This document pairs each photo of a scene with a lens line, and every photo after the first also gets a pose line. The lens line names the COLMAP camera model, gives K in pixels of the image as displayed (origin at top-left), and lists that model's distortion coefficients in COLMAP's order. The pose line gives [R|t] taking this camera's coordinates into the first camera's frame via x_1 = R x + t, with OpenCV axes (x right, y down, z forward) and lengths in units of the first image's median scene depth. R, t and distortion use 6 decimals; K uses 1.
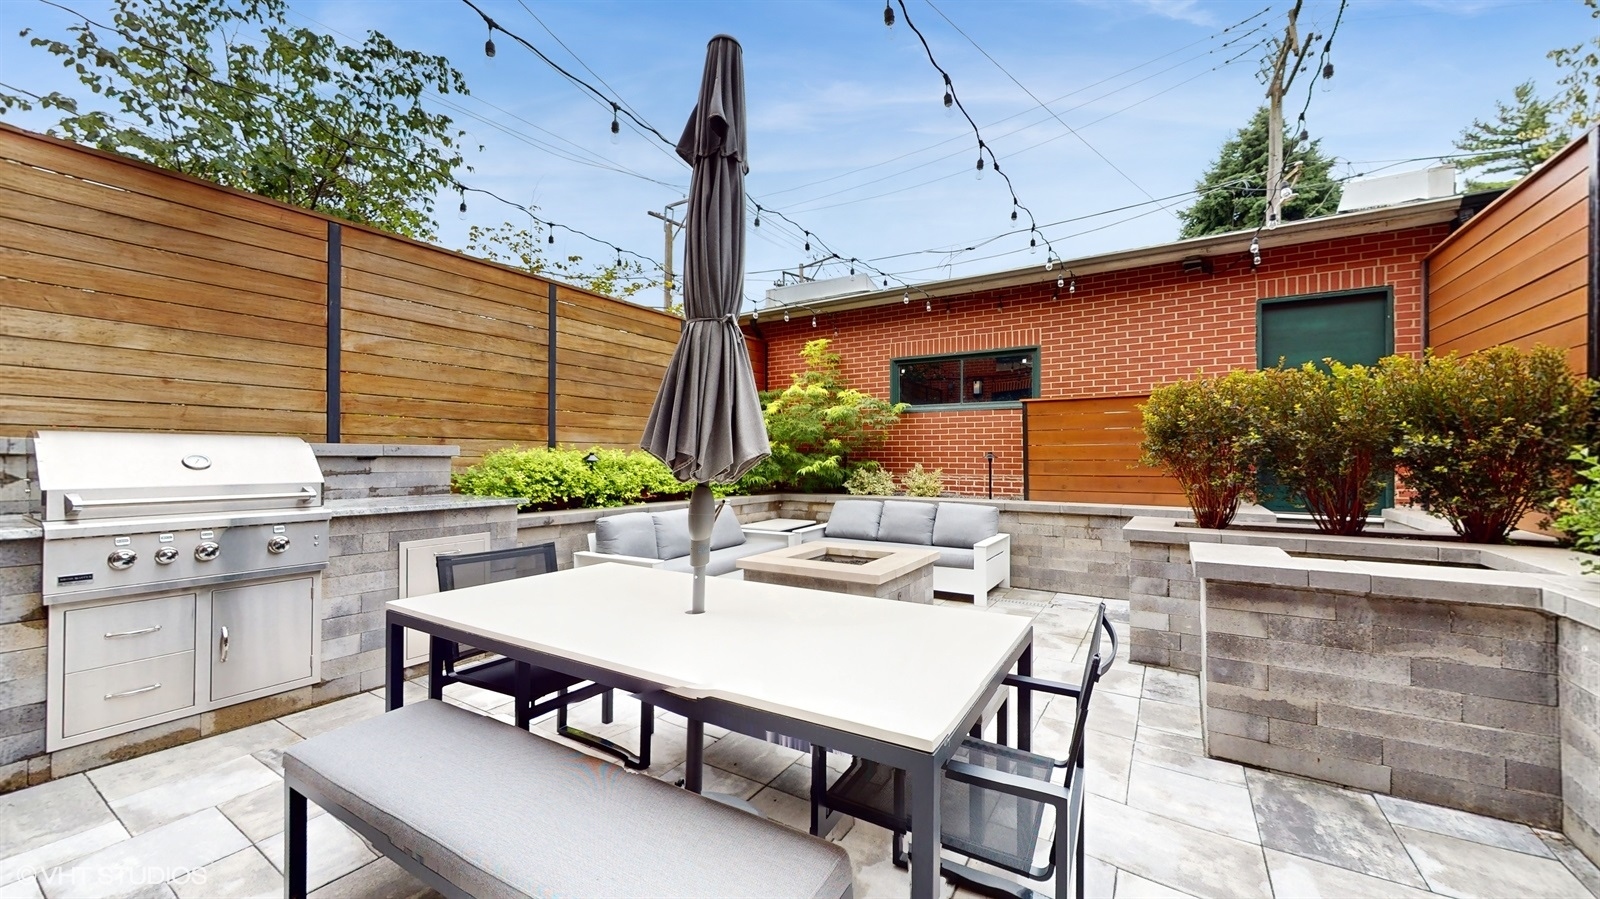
lens RADIAL K [[587.7, 0, 802.5], [0, 587.7, 453.4], [0, 0, 1]] dist [0.000799, -0.000177]
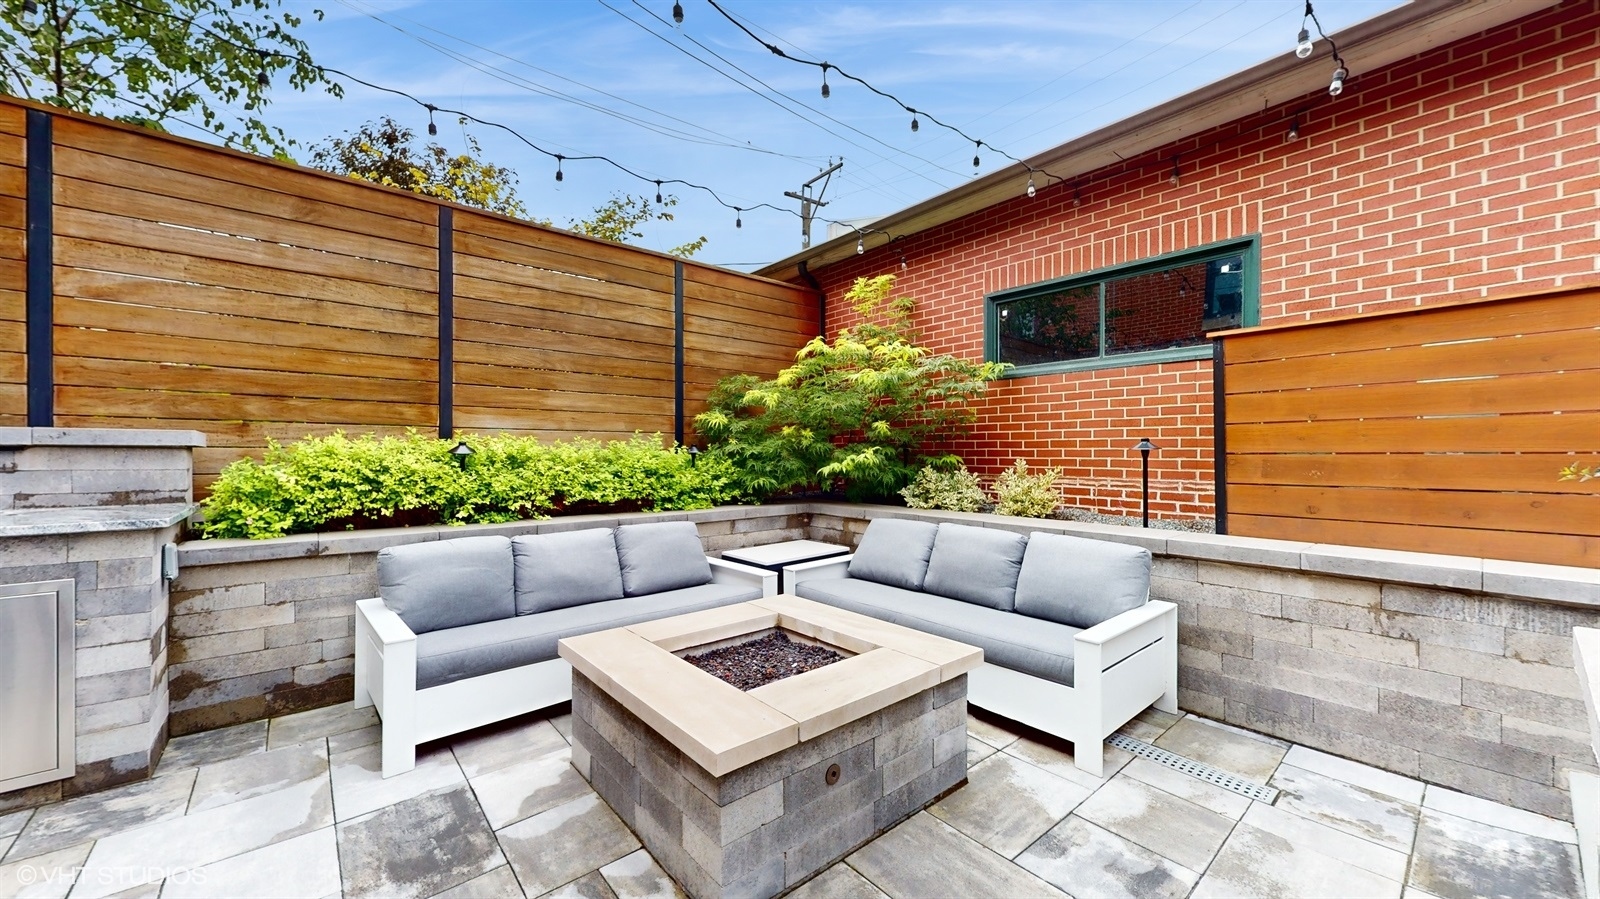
lens RADIAL K [[587.7, 0, 800.3], [0, 587.7, 454.3], [0, 0, 1]] dist [0.000799, -0.000177]
pose [[0.954136, 0.000774, -0.299373, 0.197775], [0.002271, 0.999949, 0.009823, 0.006778], [0.299365, -0.010052, 0.954086, 0.435359]]
